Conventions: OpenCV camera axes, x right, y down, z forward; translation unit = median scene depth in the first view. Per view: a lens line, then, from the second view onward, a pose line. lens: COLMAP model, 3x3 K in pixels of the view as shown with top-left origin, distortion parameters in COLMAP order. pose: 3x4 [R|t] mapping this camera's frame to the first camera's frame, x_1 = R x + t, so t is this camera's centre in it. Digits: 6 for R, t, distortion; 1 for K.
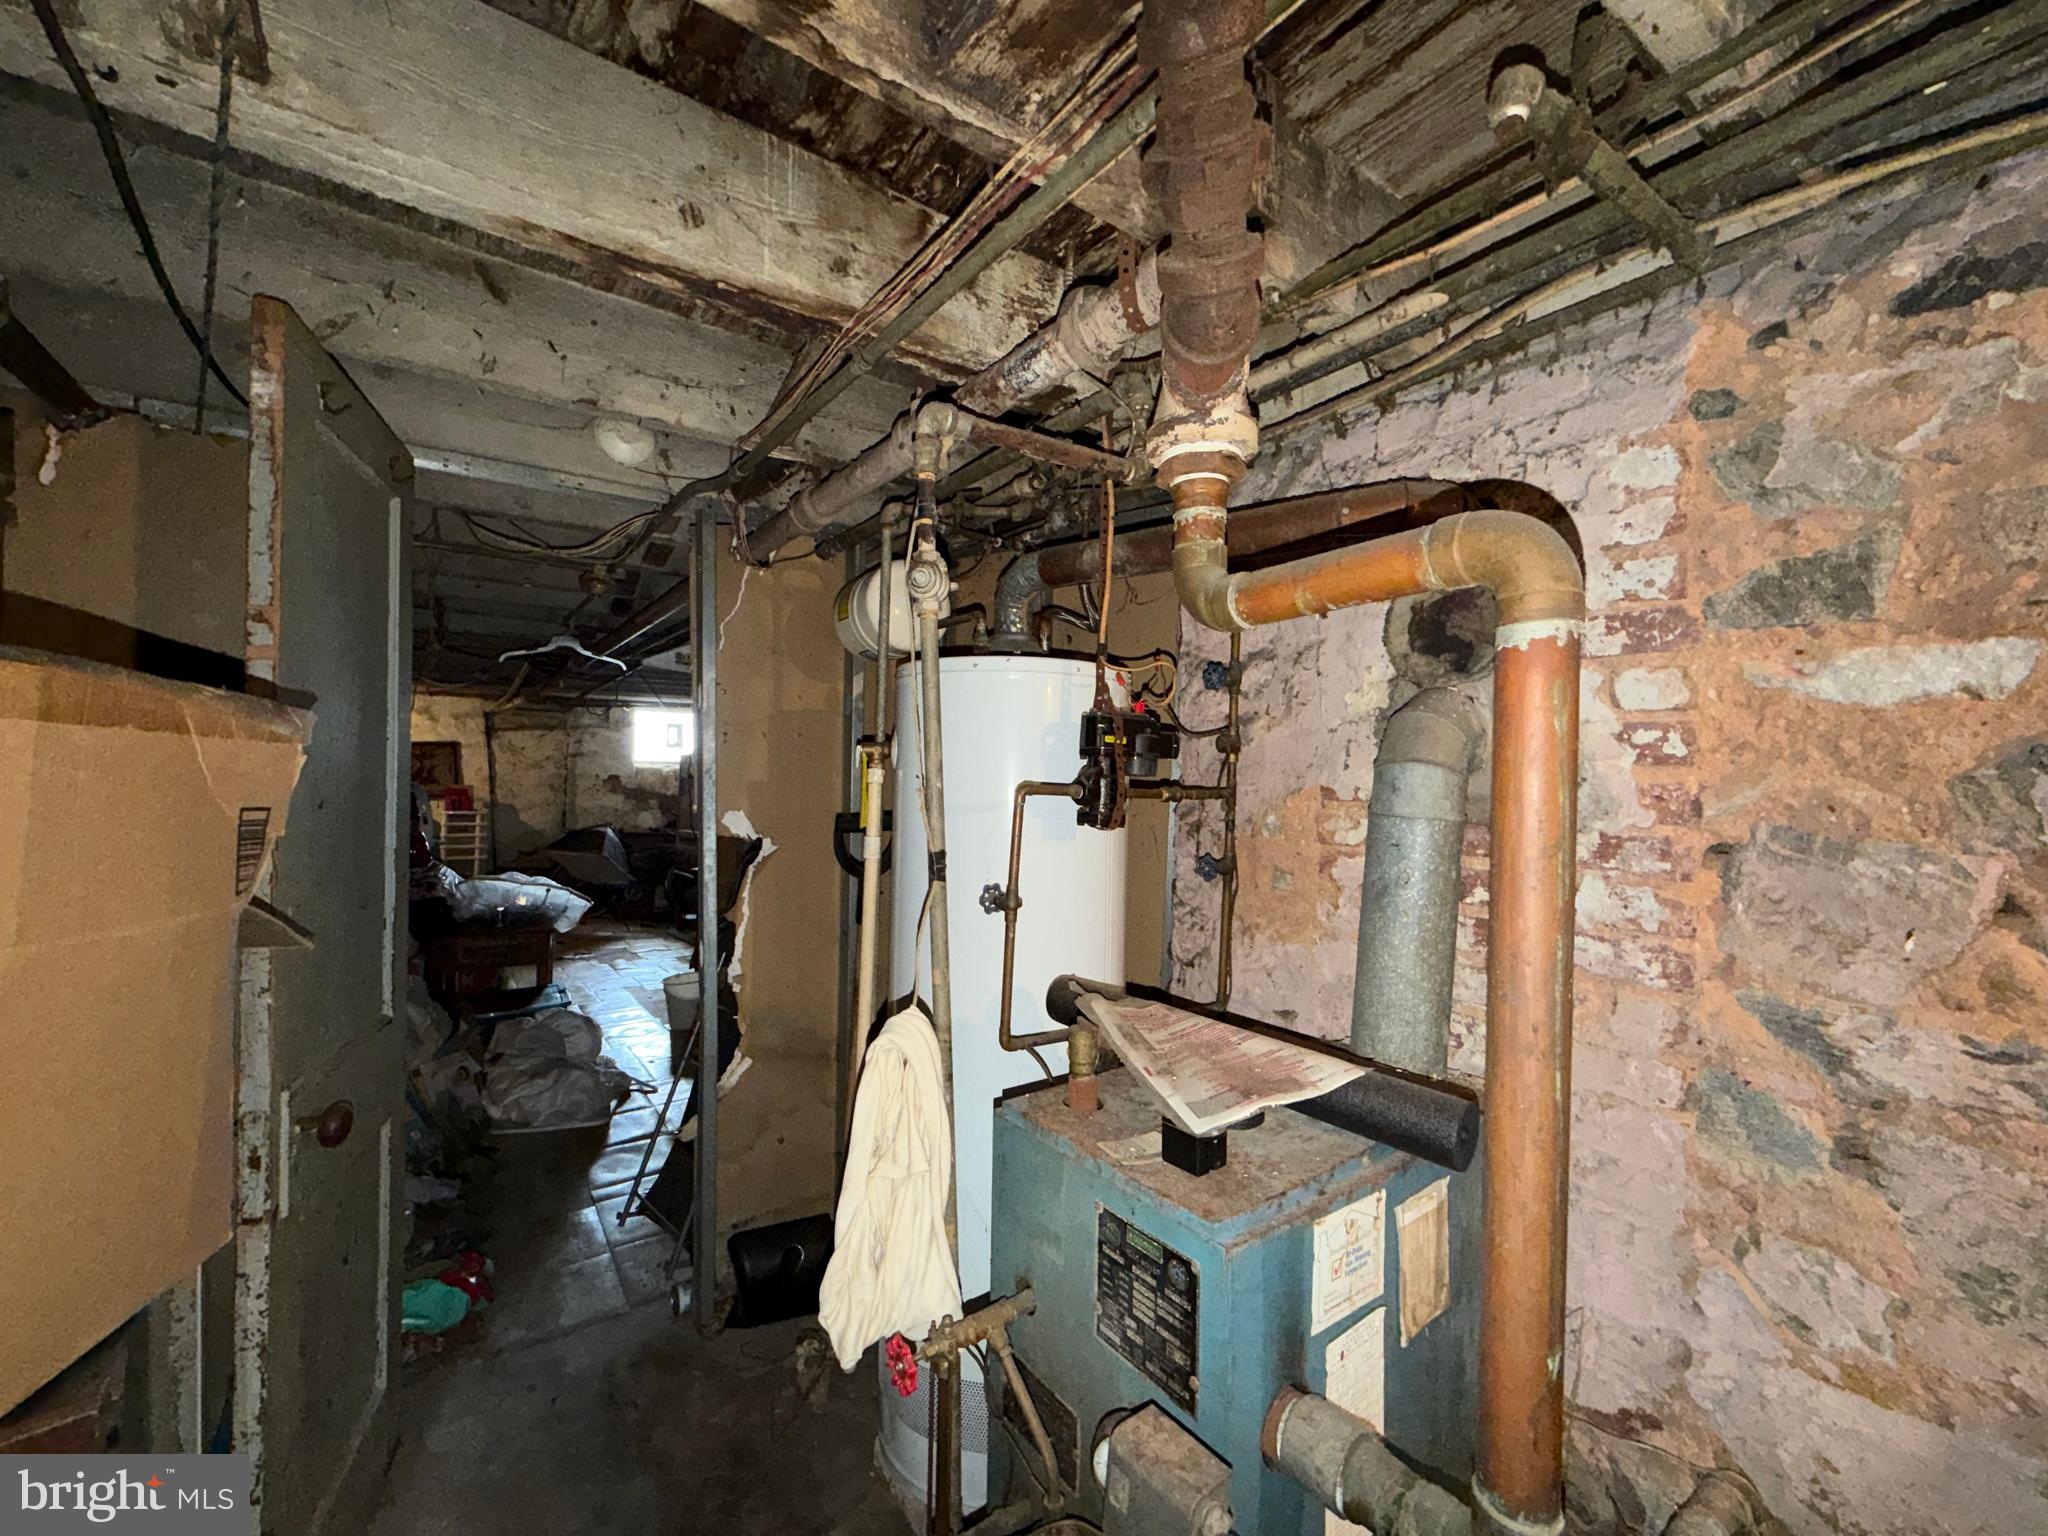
lens RADIAL K [[821.3, 0, 1027.7], [0, 821.3, 775.8], [0, 0, 1]] dist [-0.001155, 0.000715]
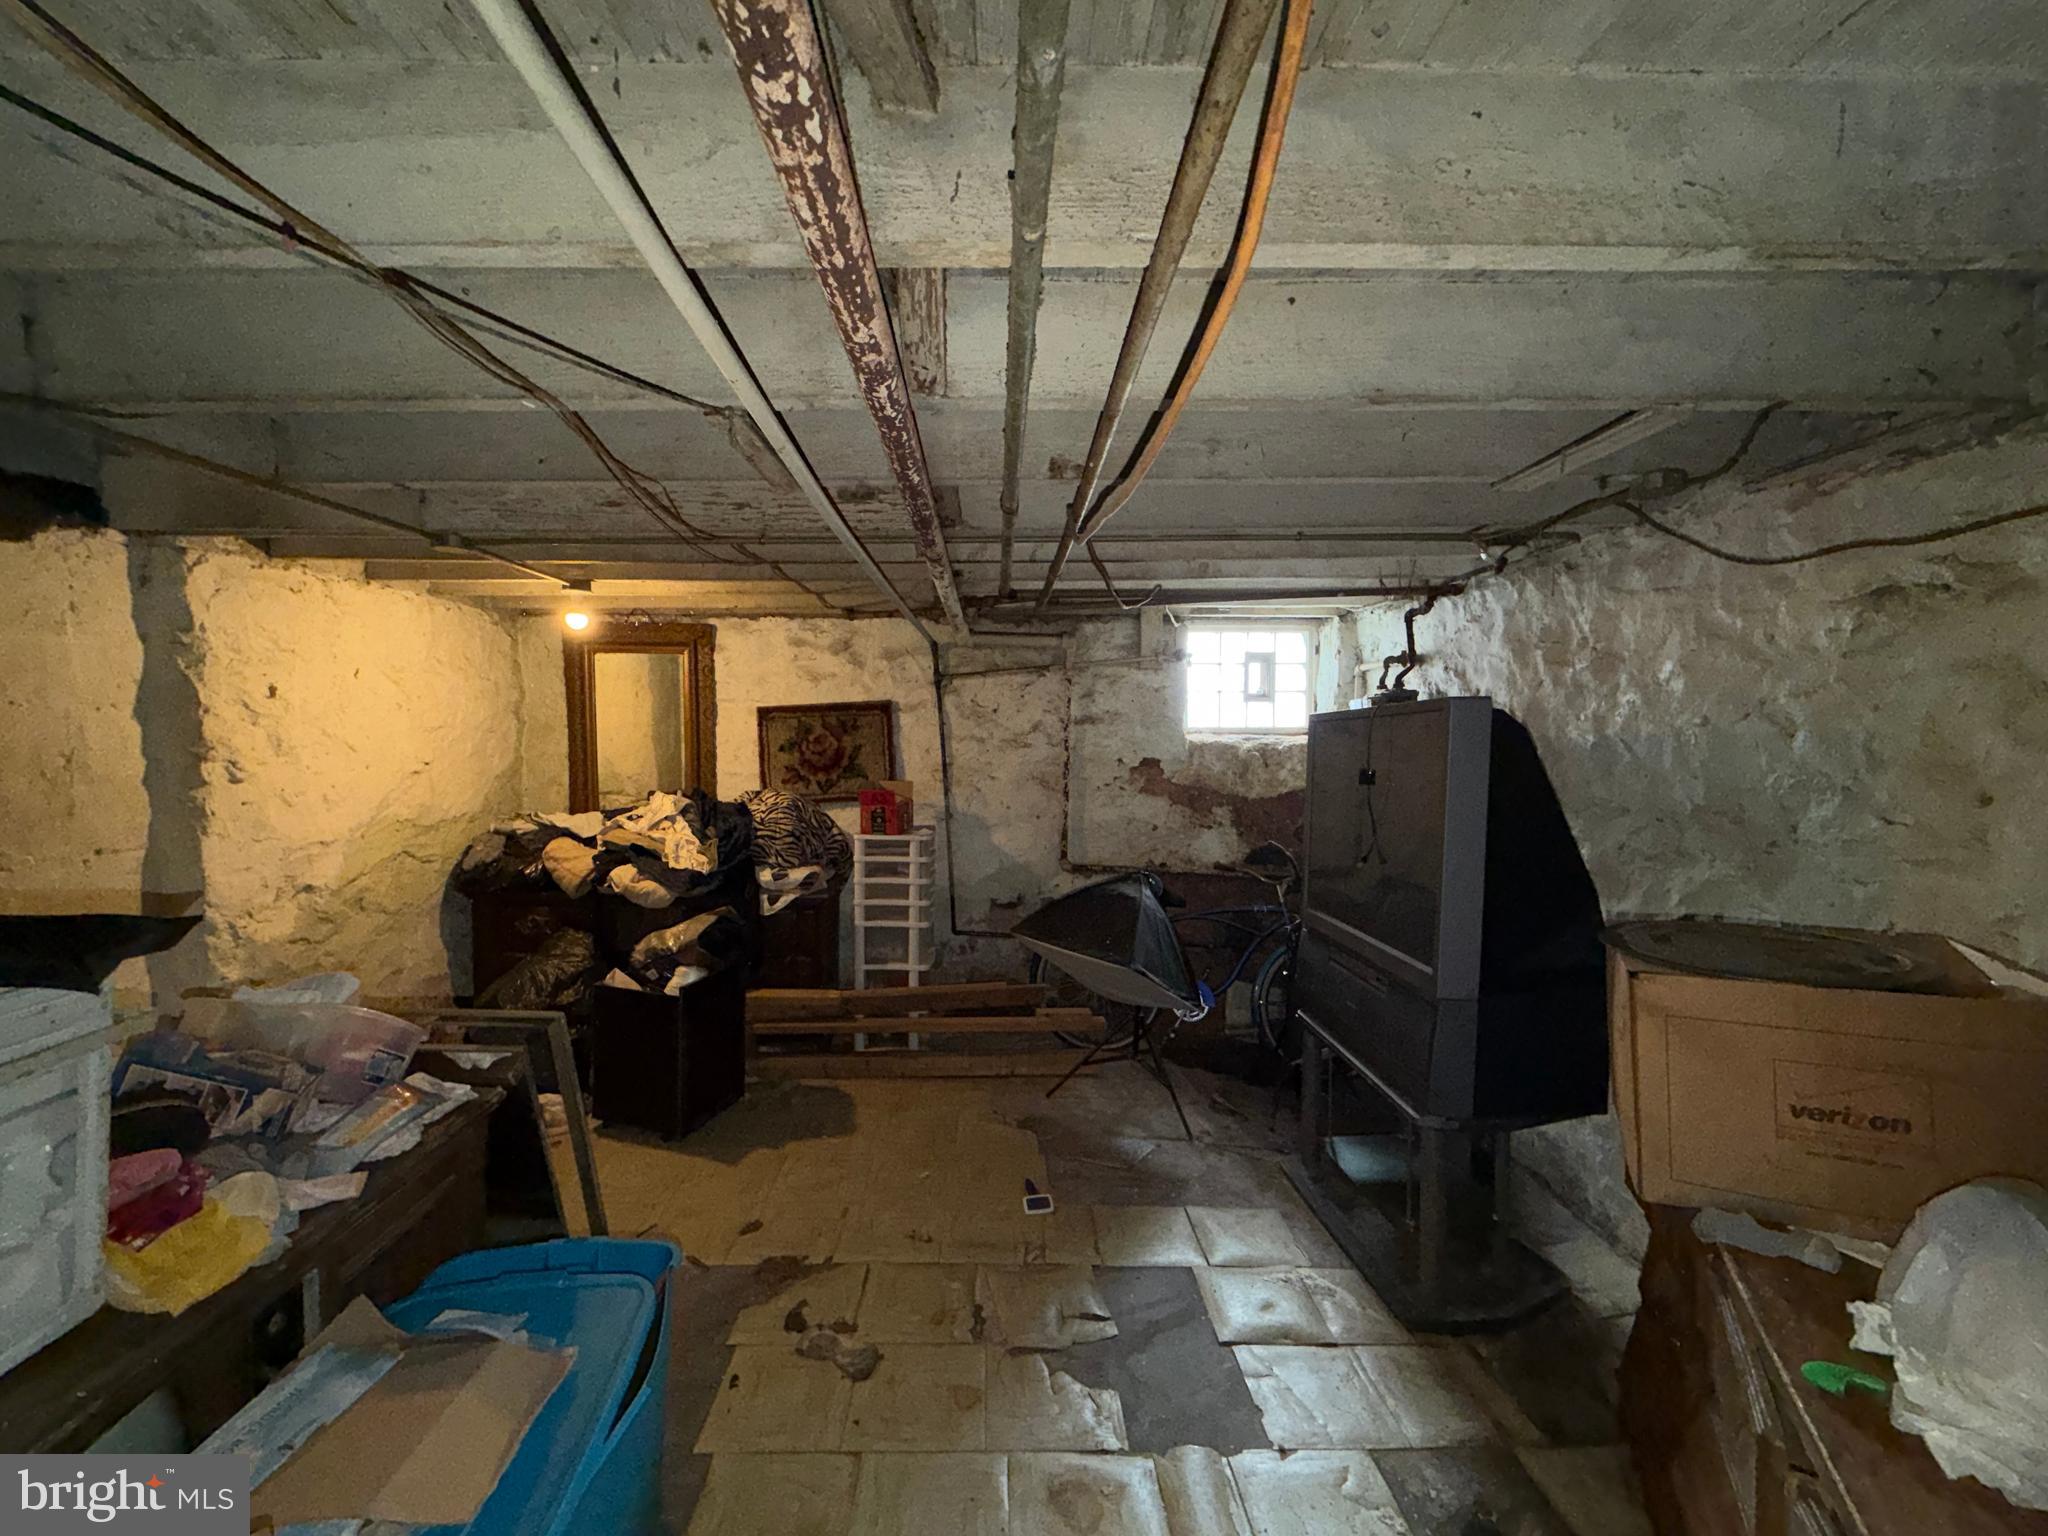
lens RADIAL K [[821.3, 0, 1020.5], [0, 821.3, 765.4], [0, 0, 1]] dist [-0.001155, 0.000715]
pose [[0.817397, 0.008281, -0.576016, -0.311422], [0.009559, 0.999564, 0.027936, -0.013284], [0.575996, -0.028341, 0.816961, 0.605149]]
